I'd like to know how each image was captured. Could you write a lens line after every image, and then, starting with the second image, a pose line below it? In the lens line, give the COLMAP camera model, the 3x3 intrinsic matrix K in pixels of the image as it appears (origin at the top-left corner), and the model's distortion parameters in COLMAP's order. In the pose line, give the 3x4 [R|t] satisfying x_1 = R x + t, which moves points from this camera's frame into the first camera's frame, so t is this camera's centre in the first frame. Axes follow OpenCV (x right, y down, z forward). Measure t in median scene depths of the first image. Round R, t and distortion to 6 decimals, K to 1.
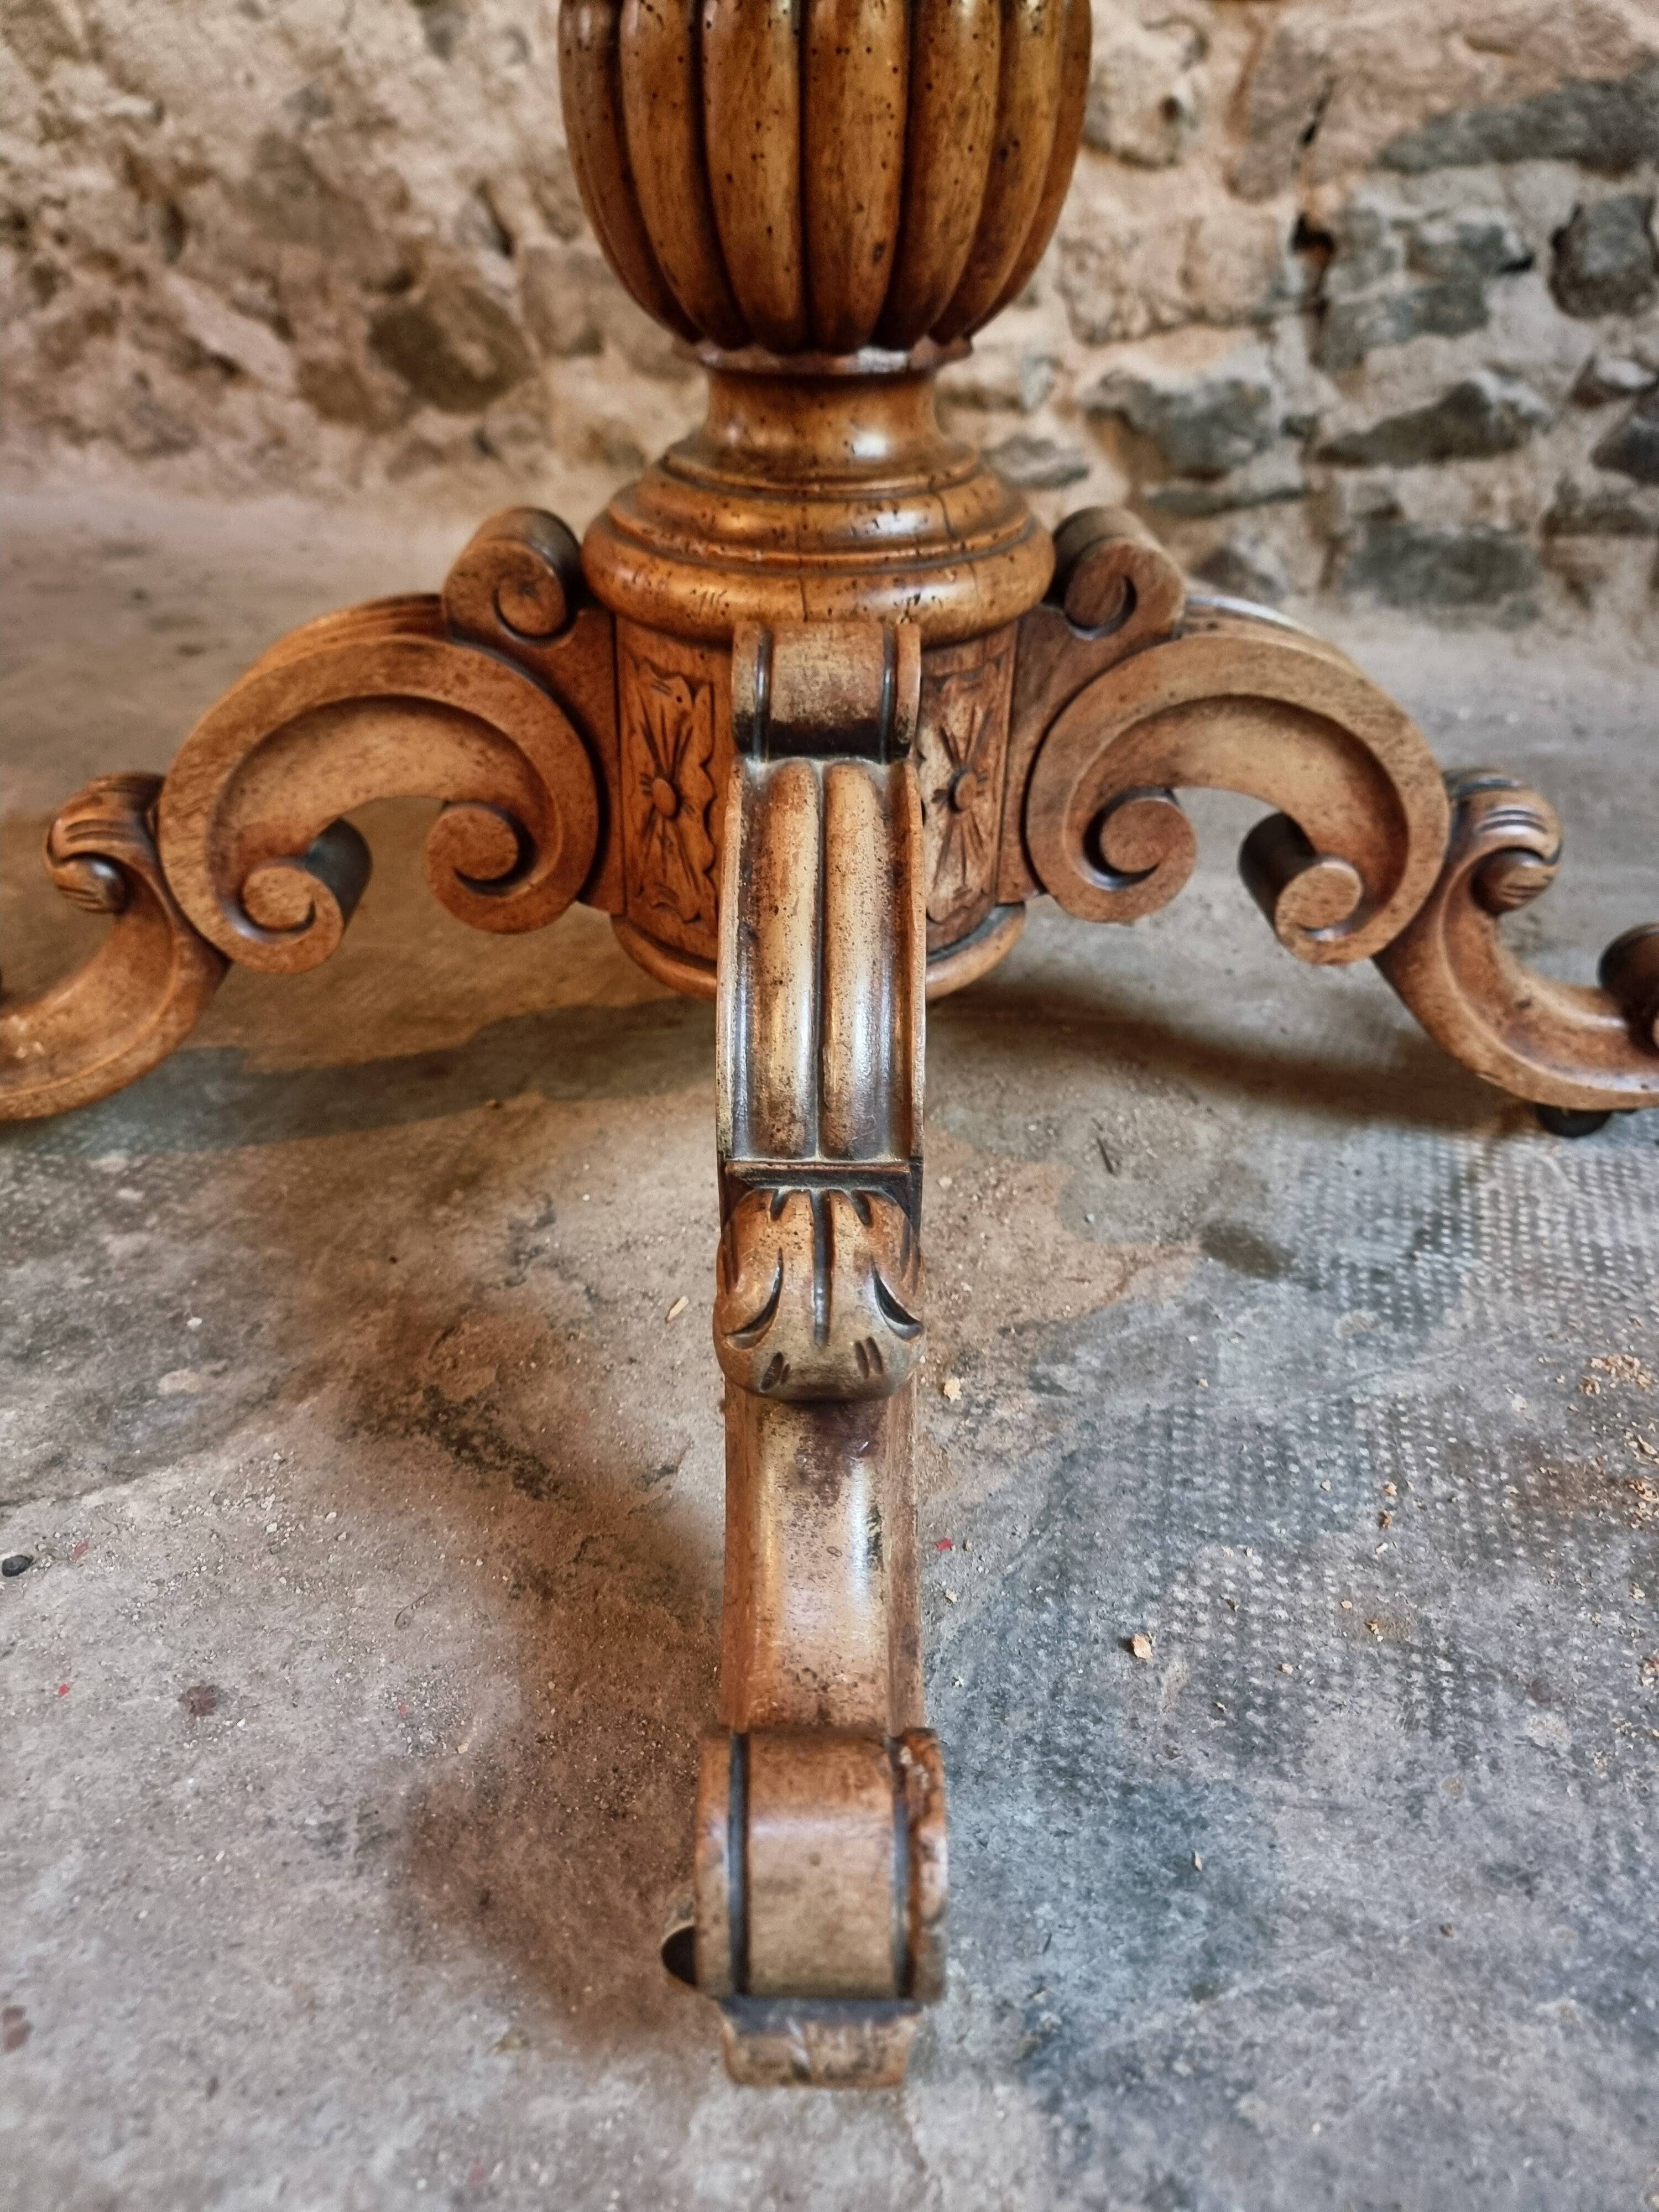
lens RADIAL K [[1569.5, 0, 816.4], [0, 1569.5, 1129.9], [0, 0, 1]] dist [0.043654, -0.055411]
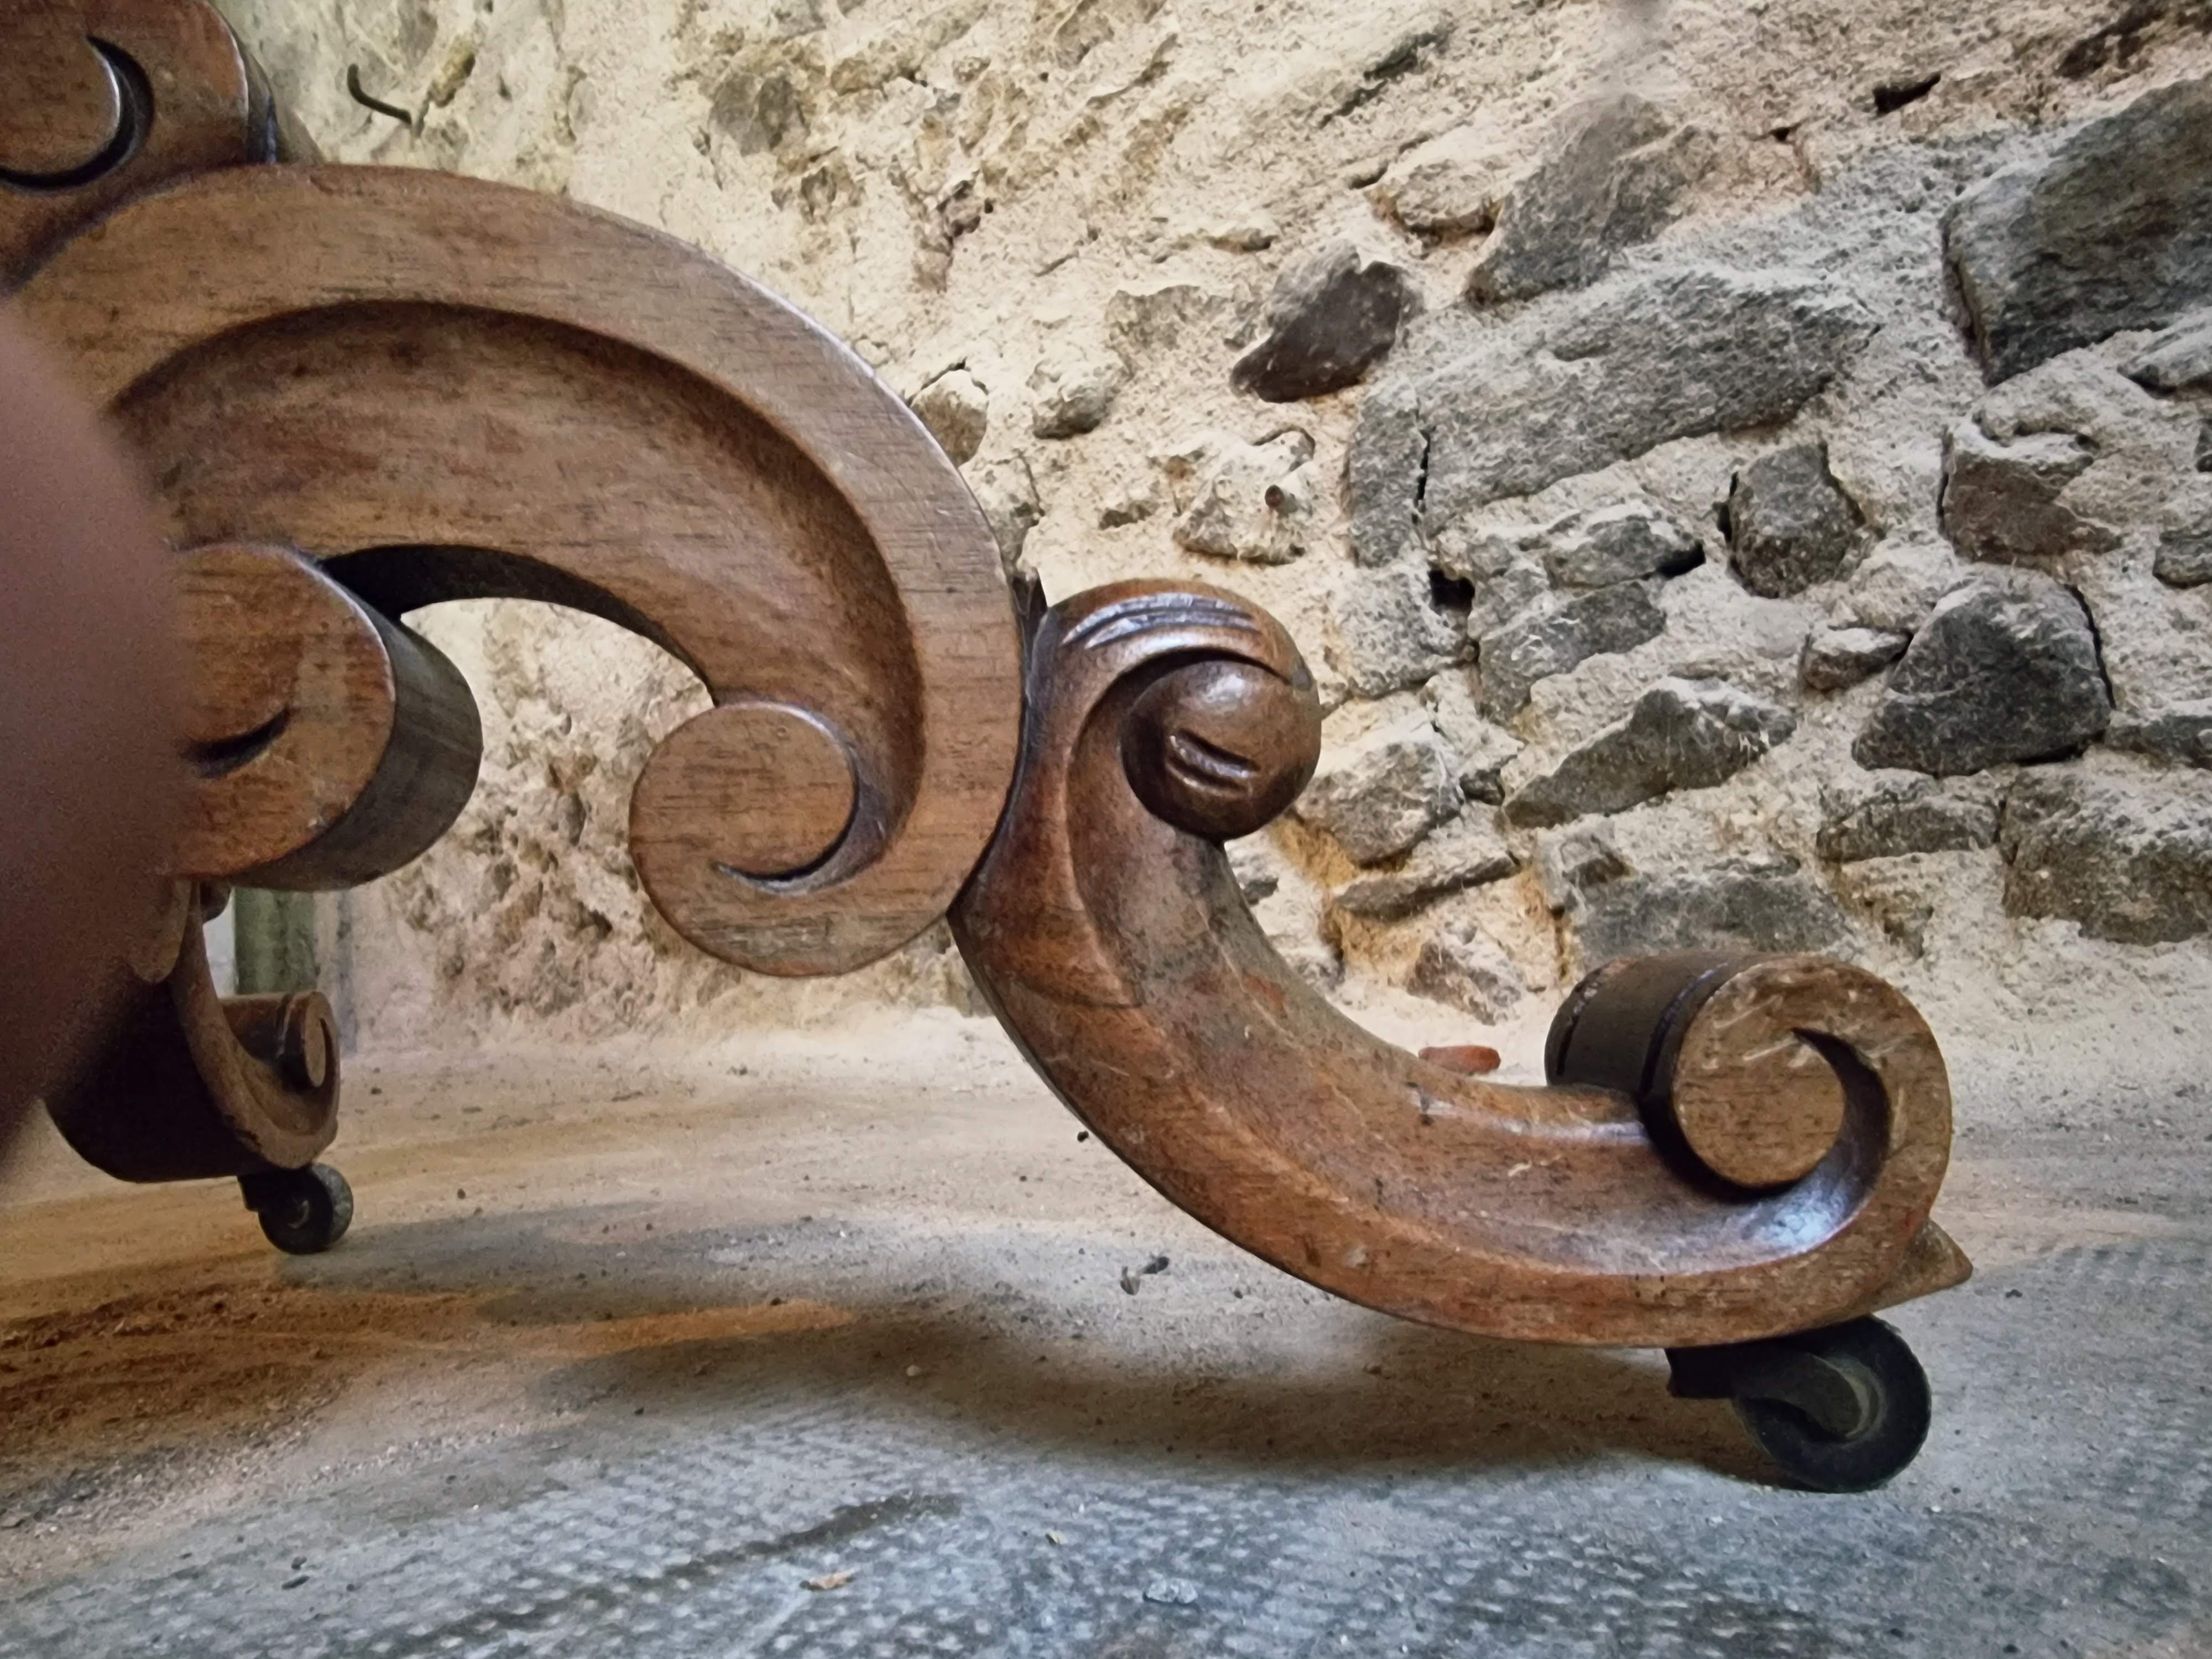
lens RADIAL K [[1564.7, 0, 1085.8], [0, 1564.7, 840.4], [0, 0, 1]] dist [-0.003288, 0.002307]
pose [[0.943954, -0.090918, -0.317310, 0.702894], [-0.110025, 0.819673, -0.562166, 0.067161], [0.311201, 0.565570, 0.763730, 0.698862]]
